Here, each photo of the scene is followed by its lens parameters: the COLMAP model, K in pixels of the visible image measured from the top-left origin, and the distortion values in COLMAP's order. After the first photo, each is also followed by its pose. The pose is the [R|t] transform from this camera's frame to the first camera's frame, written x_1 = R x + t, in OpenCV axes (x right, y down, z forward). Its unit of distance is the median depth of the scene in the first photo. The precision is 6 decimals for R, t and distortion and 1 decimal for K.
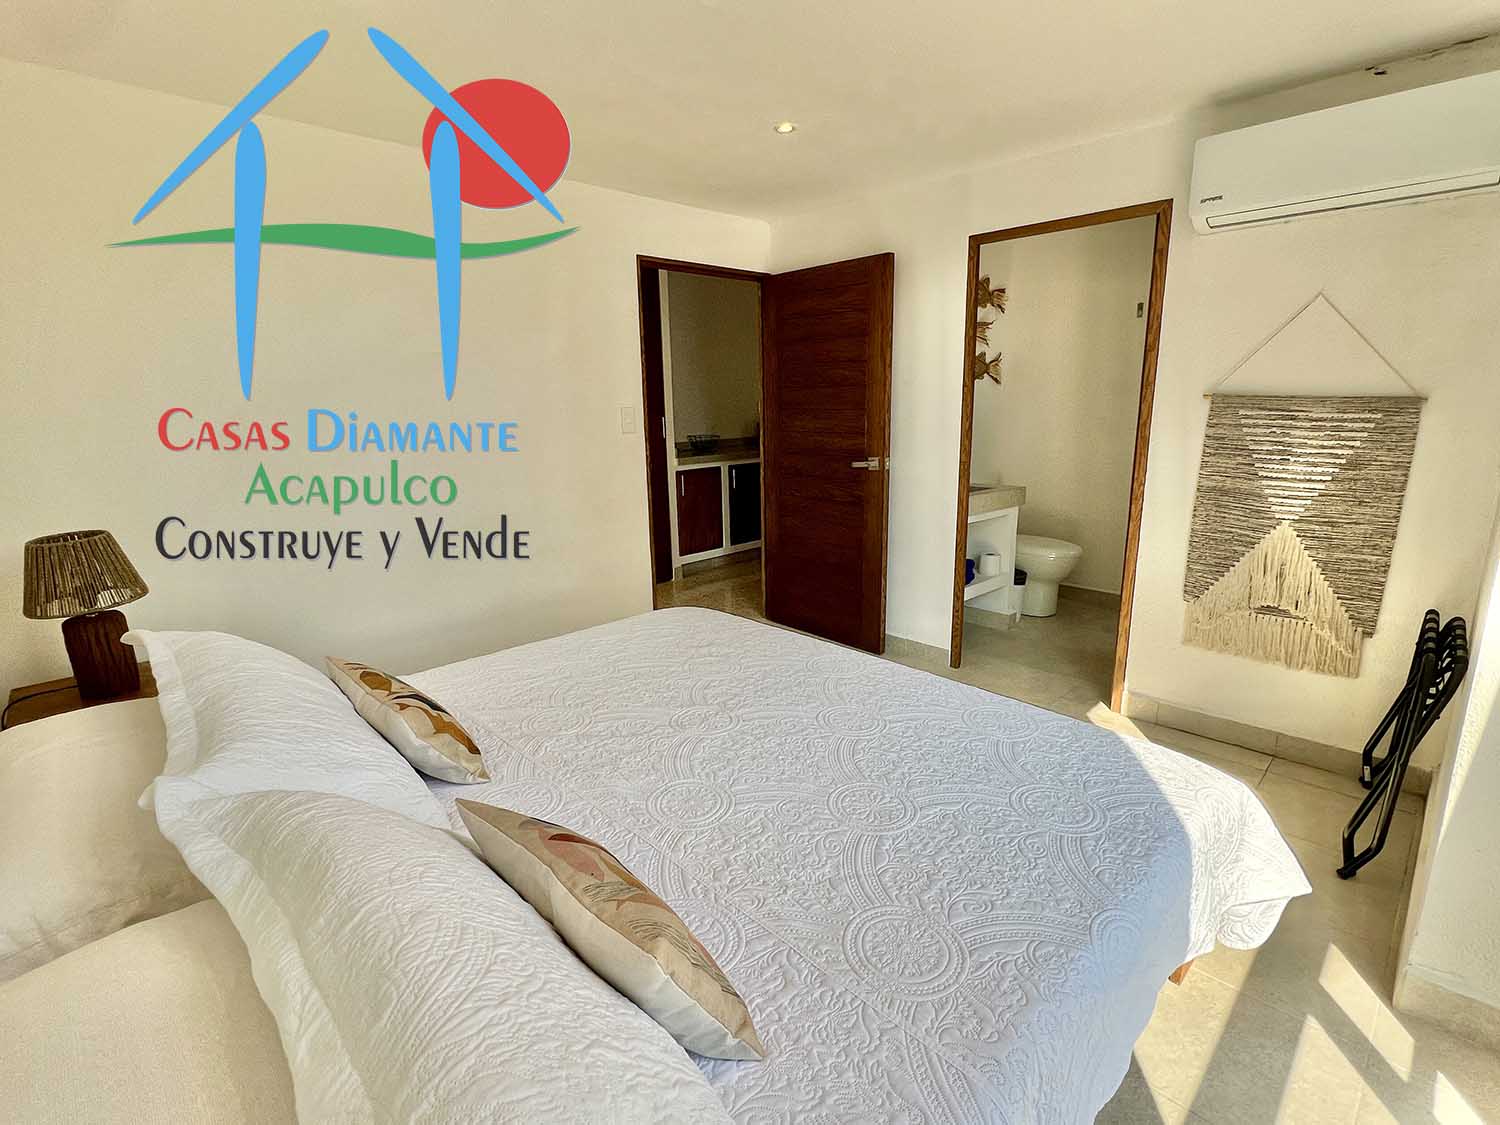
lens RADIAL K [[734.6, 0, 778.9], [0, 734.6, 555.2], [0, 0, 1]] dist [0.000465, 0.032192]
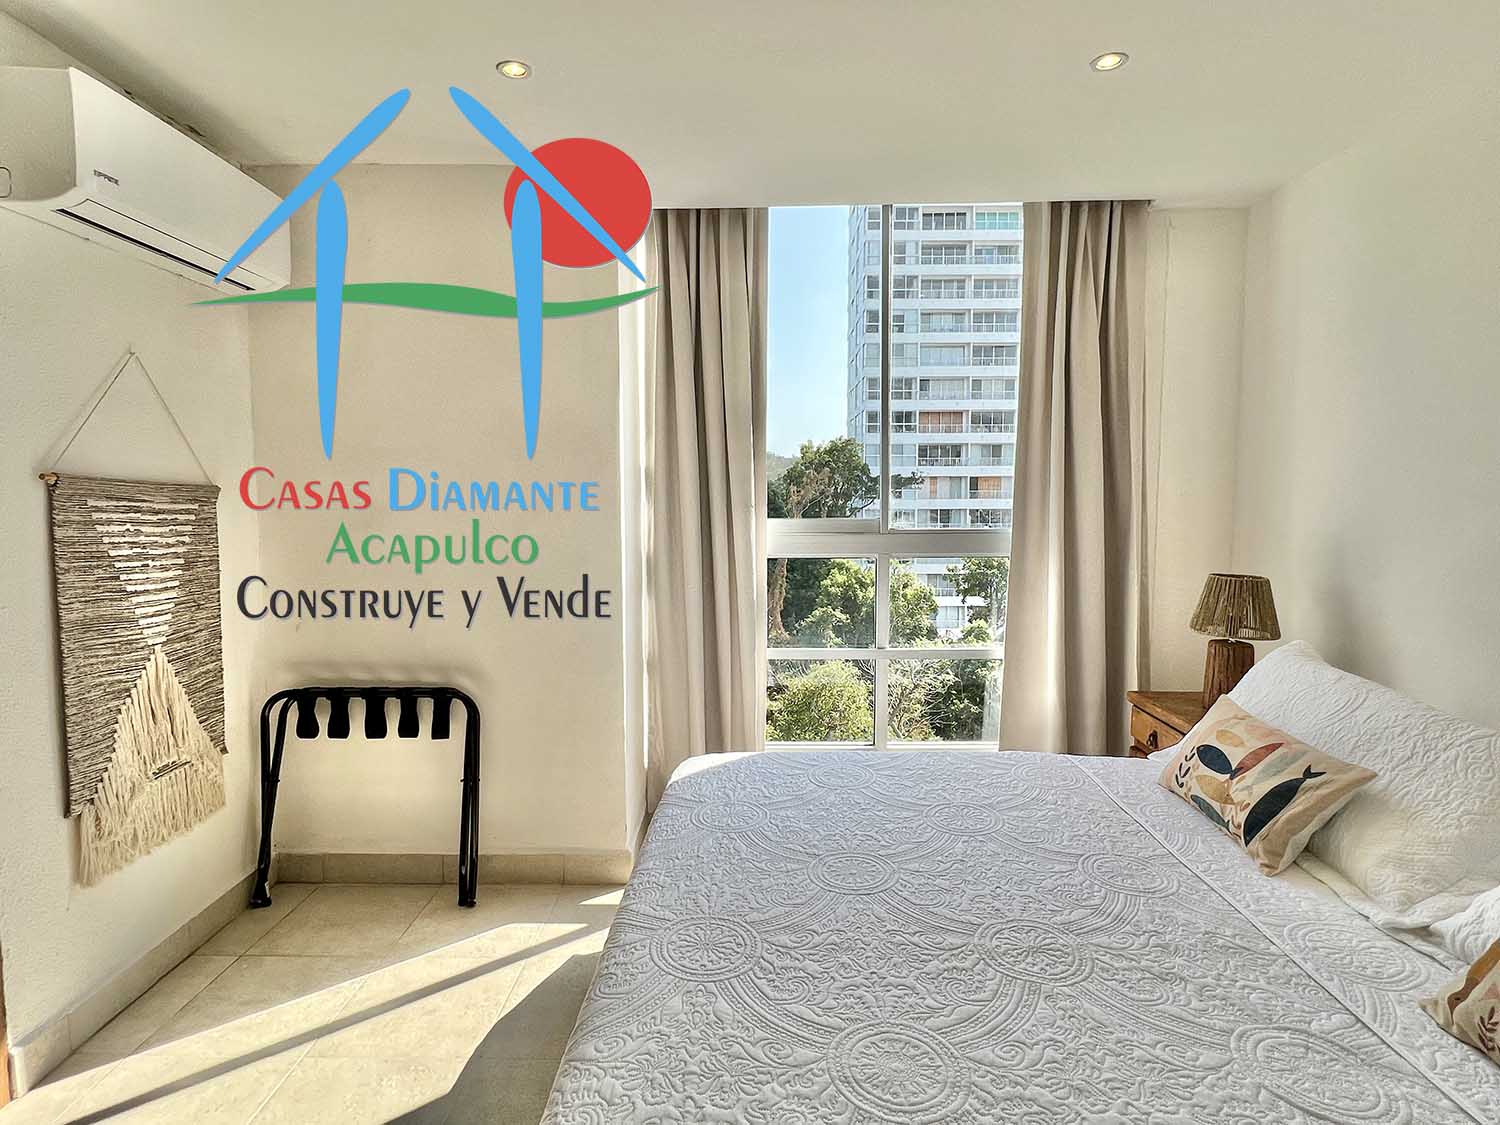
lens RADIAL K [[806.2, 0, 745.0], [0, 806.2, 560.1], [0, 0, 1]] dist [-0.000807, 0.000691]
pose [[-0.678129, -0.047716, 0.733393, -0.306024], [0.162860, 0.963325, 0.213264, -0.207897], [-0.716672, 0.264061, -0.645487, 1.086985]]
